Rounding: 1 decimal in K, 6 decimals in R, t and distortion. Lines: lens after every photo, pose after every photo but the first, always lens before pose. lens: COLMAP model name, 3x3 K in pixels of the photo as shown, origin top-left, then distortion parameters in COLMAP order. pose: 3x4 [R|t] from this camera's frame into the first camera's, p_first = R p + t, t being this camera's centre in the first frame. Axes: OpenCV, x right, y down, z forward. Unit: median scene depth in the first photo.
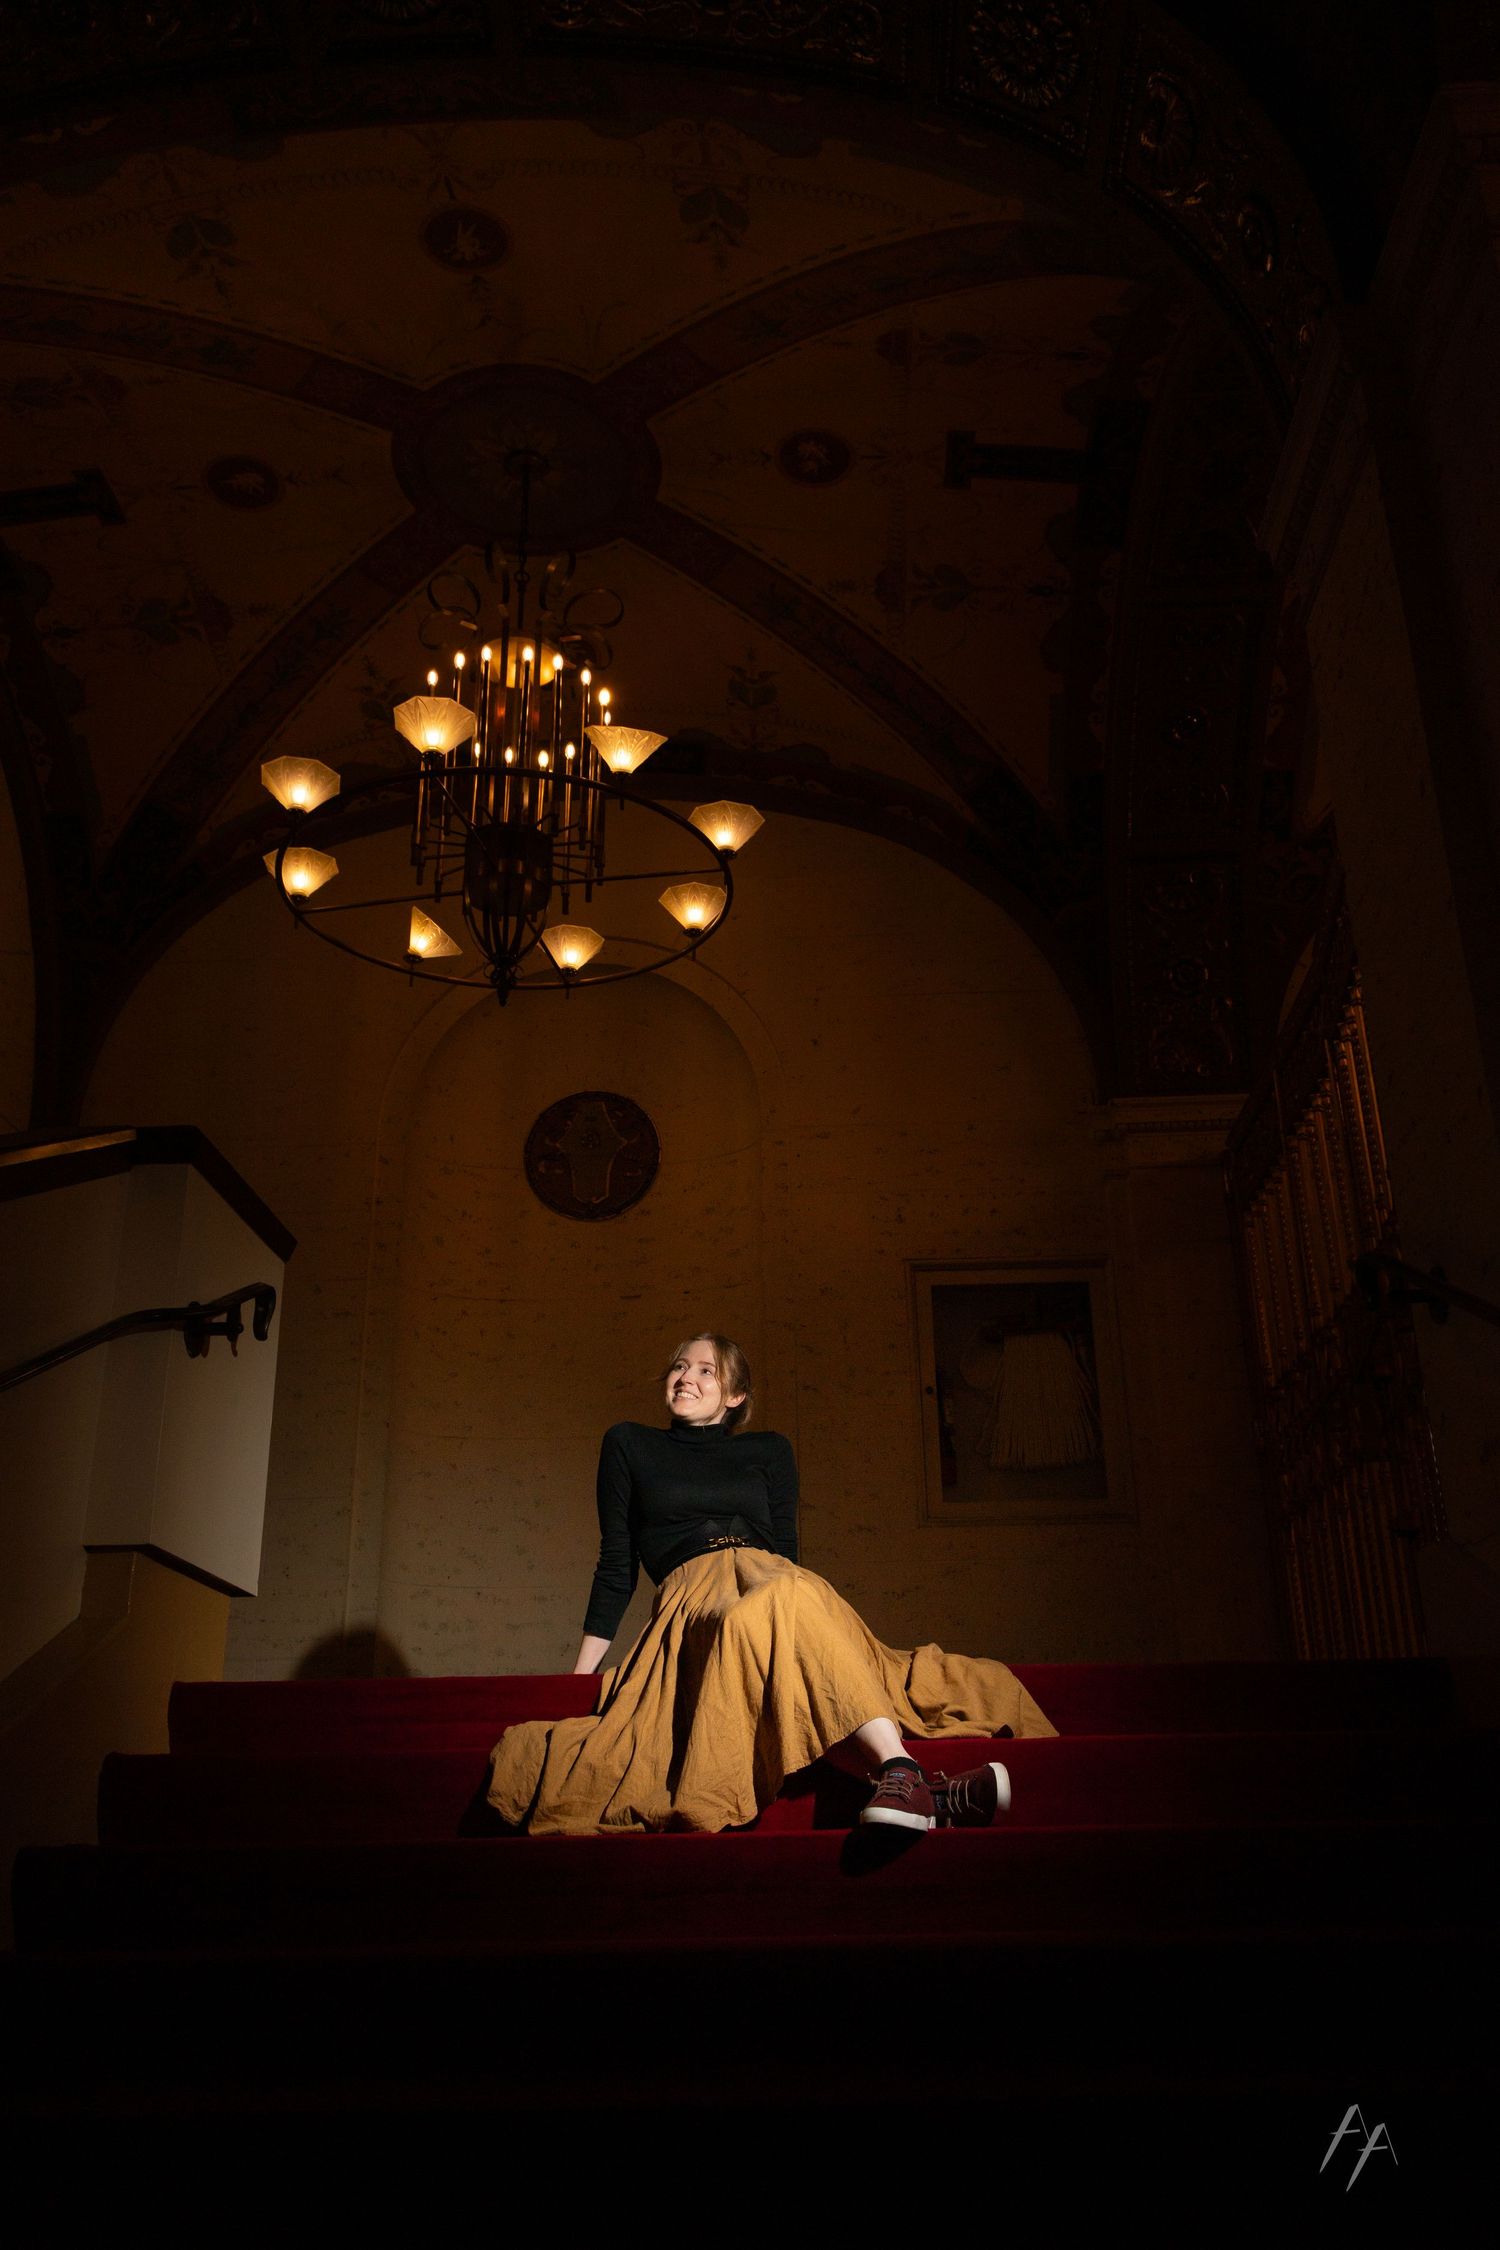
lens RADIAL K [[1882.5, 0, 750.0], [0, 1882.5, 1125.0], [0, 0, 1]] dist [0.030458, 0.001895]
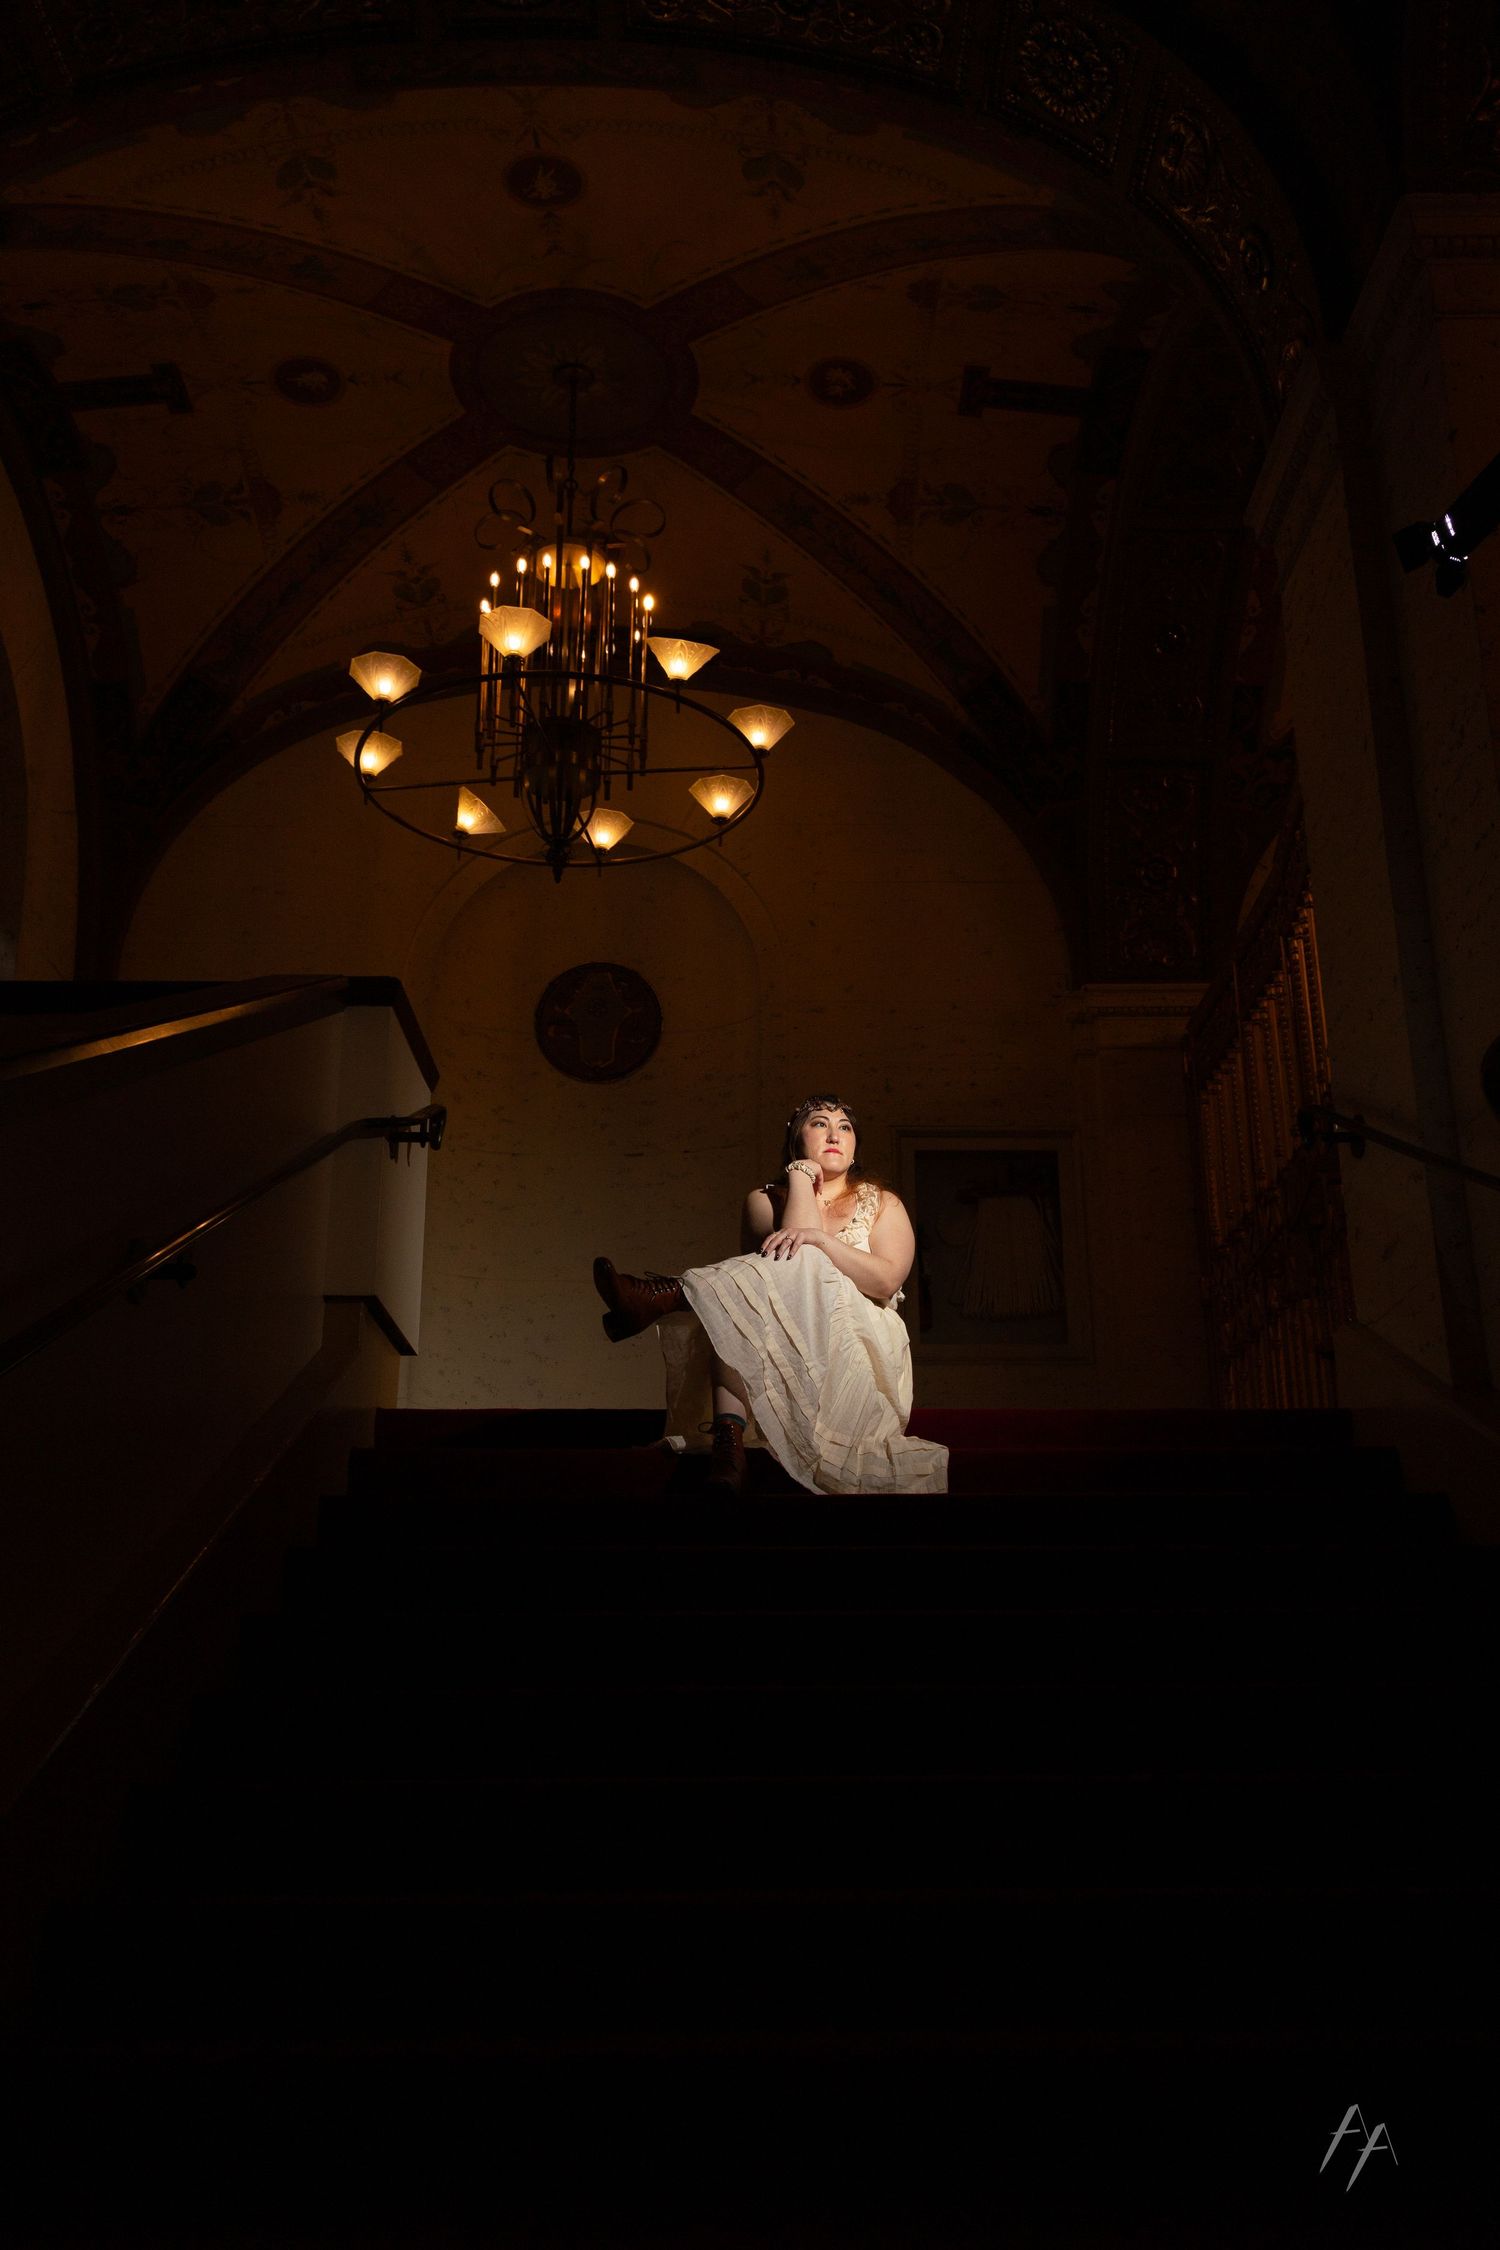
lens RADIAL K [[2033.0, 0, 750.0], [0, 2033.0, 1118.2], [0, 0, 1]] dist [0.039122, -0.000087]
pose [[0.998527, 0.029053, 0.045824, -0.063877], [-0.031477, 0.998094, 0.053088, 0.008338], [-0.044194, -0.054452, 0.997538, -0.205209]]
